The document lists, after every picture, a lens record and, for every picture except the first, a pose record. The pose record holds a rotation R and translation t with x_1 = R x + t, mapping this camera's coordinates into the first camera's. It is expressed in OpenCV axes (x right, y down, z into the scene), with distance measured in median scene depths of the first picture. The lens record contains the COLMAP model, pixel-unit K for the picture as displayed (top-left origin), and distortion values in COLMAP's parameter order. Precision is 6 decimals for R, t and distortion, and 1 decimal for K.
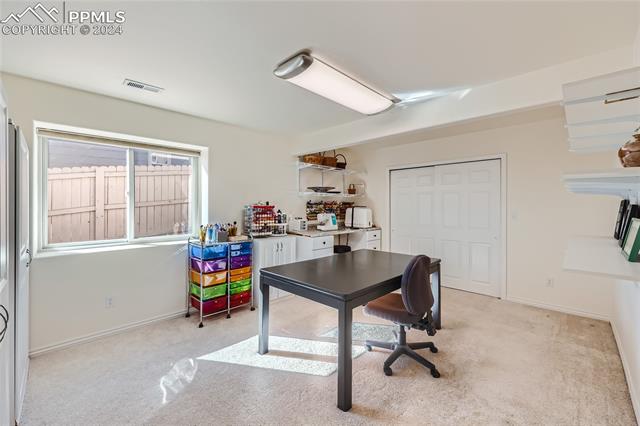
lens RADIAL K [[263.3, 0, 319.8], [0, 263.3, 208.6], [0, 0, 1]] dist [-0.001037, -0.000793]
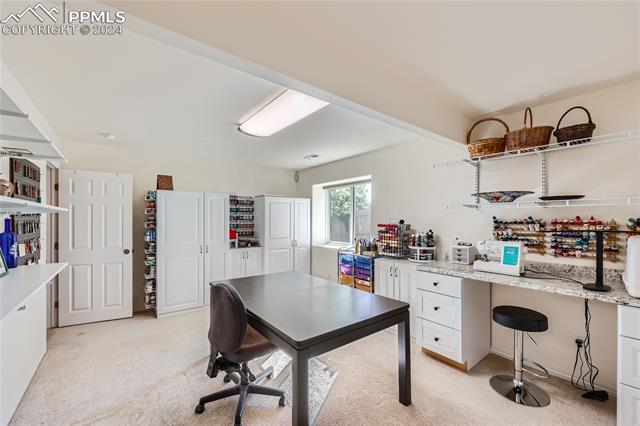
lens RADIAL K [[263.3, 0, 319.8], [0, 263.3, 216.2], [0, 0, 1]] dist [-0.001037, -0.000793]
pose [[-0.138154, -0.003343, -0.990405, 0.759607], [-0.003059, 0.999991, -0.002949, -0.036559], [0.990406, 0.002622, -0.138163, 0.887387]]
